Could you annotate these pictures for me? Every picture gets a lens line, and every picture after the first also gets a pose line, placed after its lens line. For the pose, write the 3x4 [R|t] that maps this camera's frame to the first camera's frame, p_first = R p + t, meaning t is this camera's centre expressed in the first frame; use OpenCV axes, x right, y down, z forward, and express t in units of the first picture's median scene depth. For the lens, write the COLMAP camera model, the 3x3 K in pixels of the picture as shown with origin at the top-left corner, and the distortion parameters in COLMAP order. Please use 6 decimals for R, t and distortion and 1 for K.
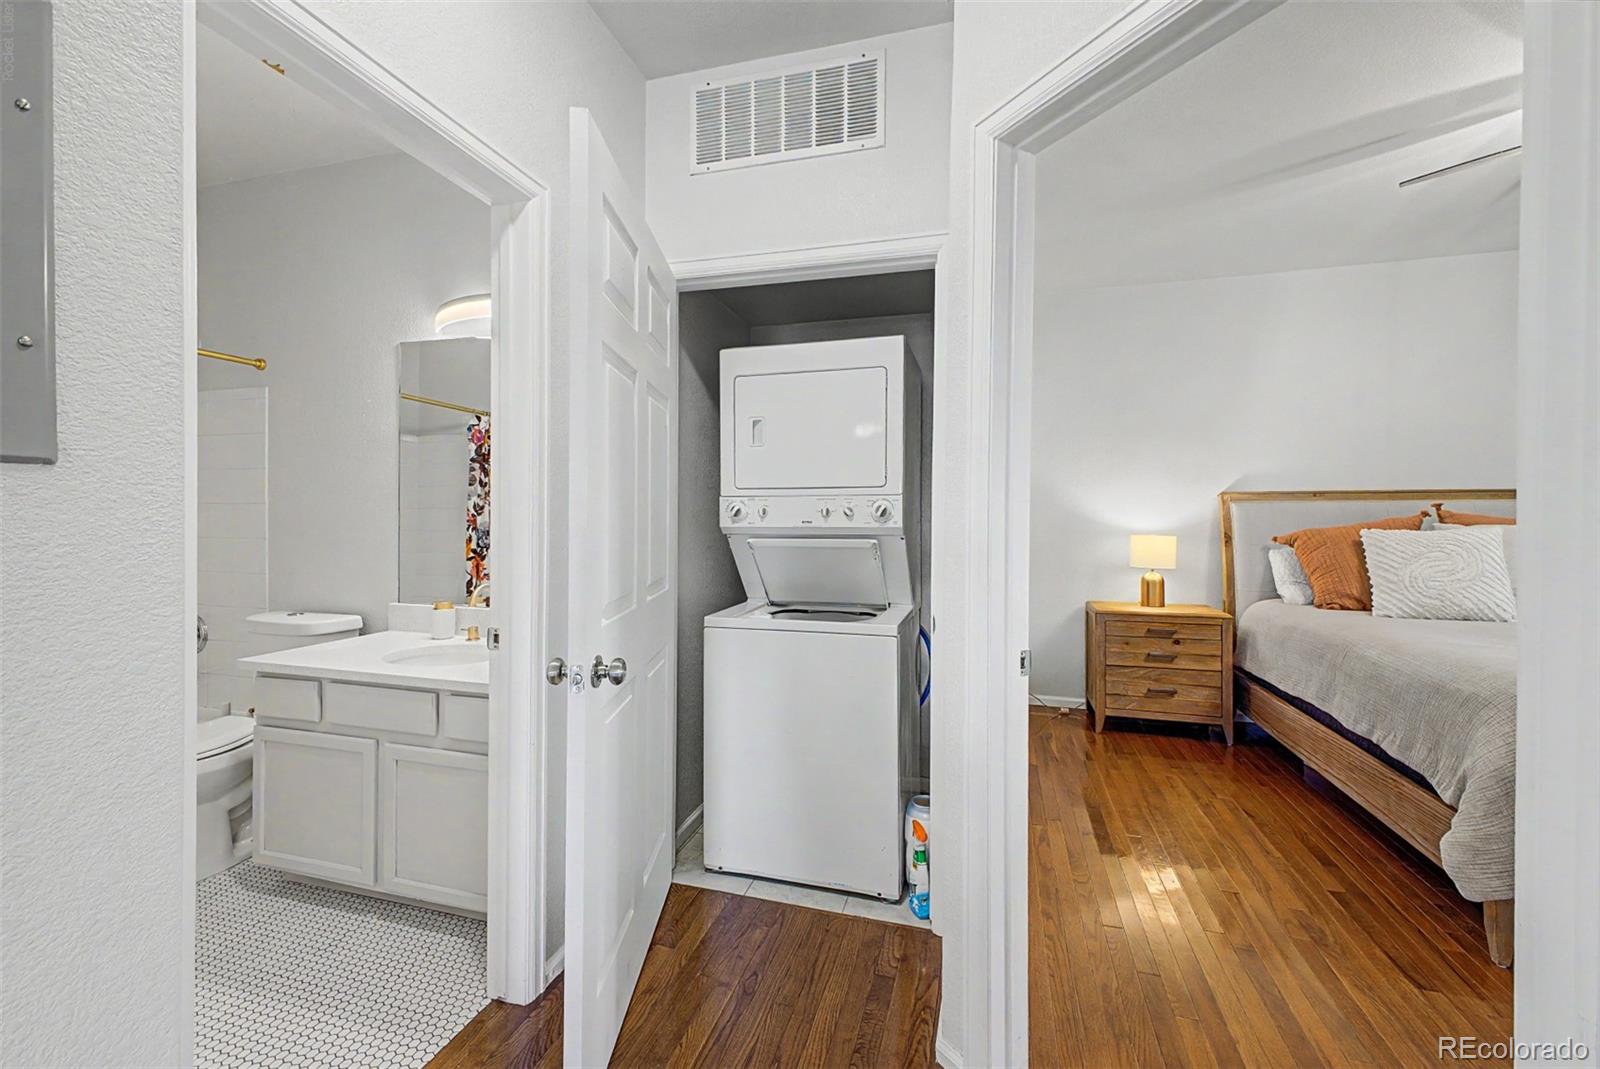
lens RADIAL K [[654.3, 0, 803.6], [0, 654.3, 518.9], [0, 0, 1]] dist [0.031678, -0.013897]
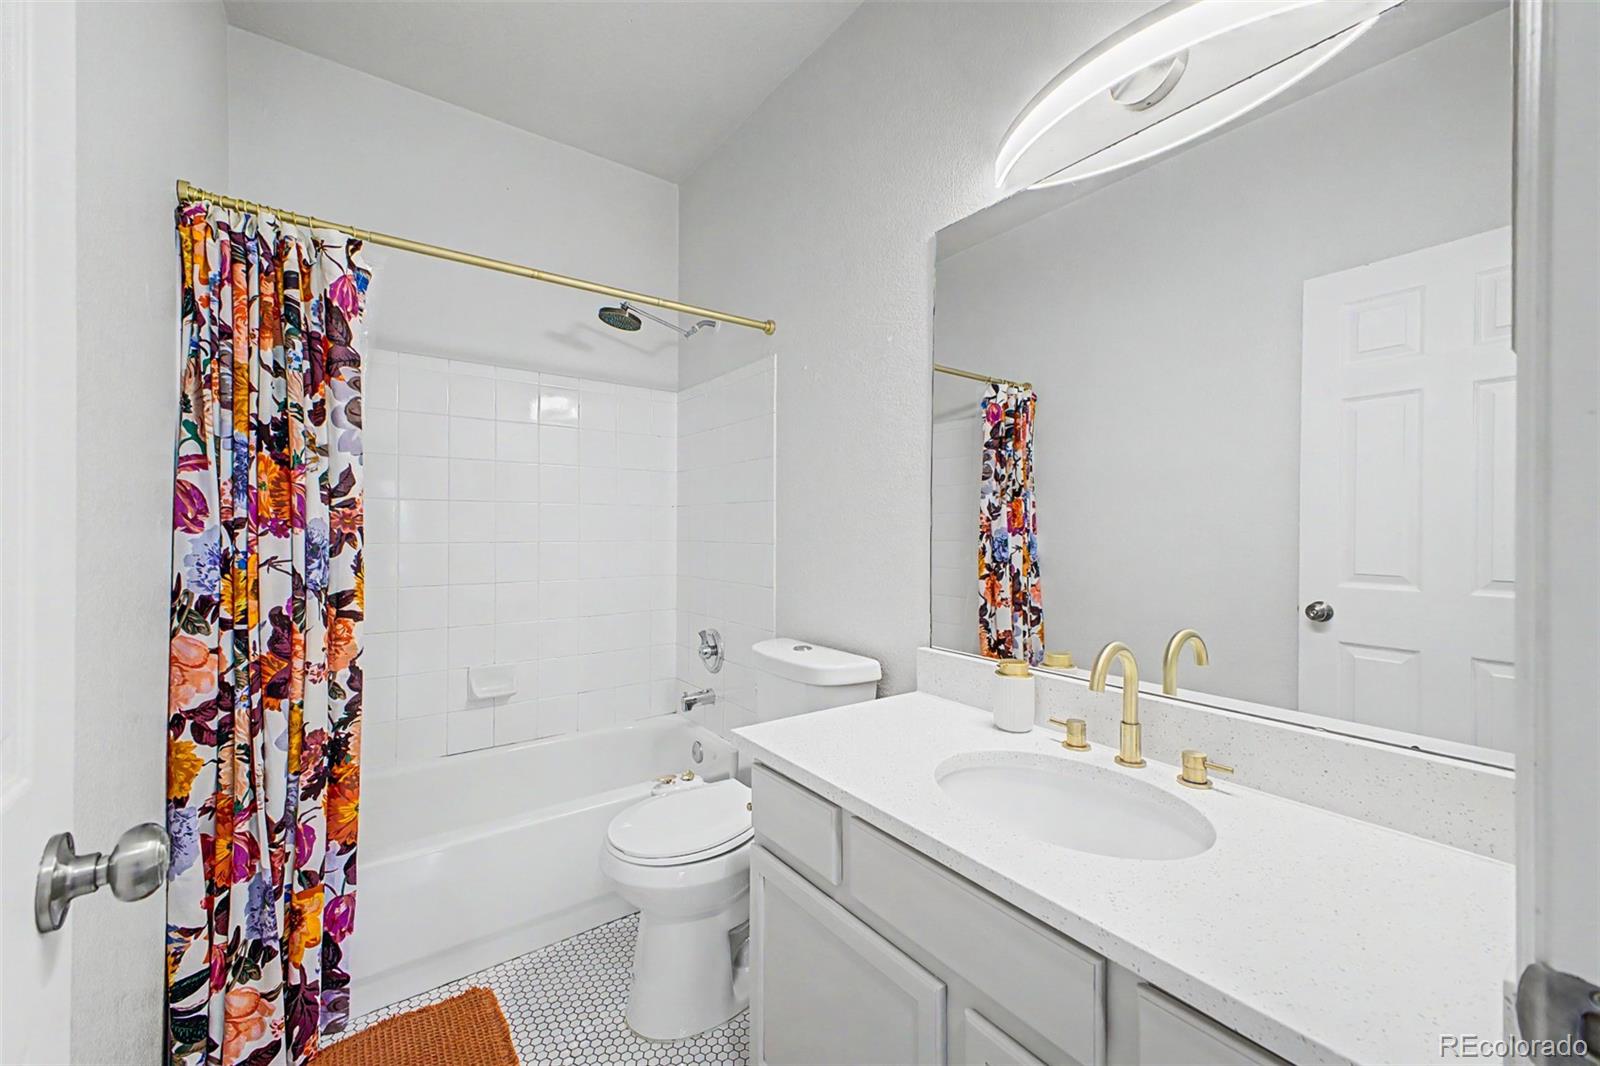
lens RADIAL K [[627.4, 0, 804.6], [0, 627.4, 526.6], [0, 0, 1]] dist [0.030650, -0.011293]
pose [[0.796447, -0.005151, -0.604687, -0.235350], [-0.002902, 0.999920, -0.012340, 0.012359], [0.604702, 0.011584, 0.796368, 0.305849]]
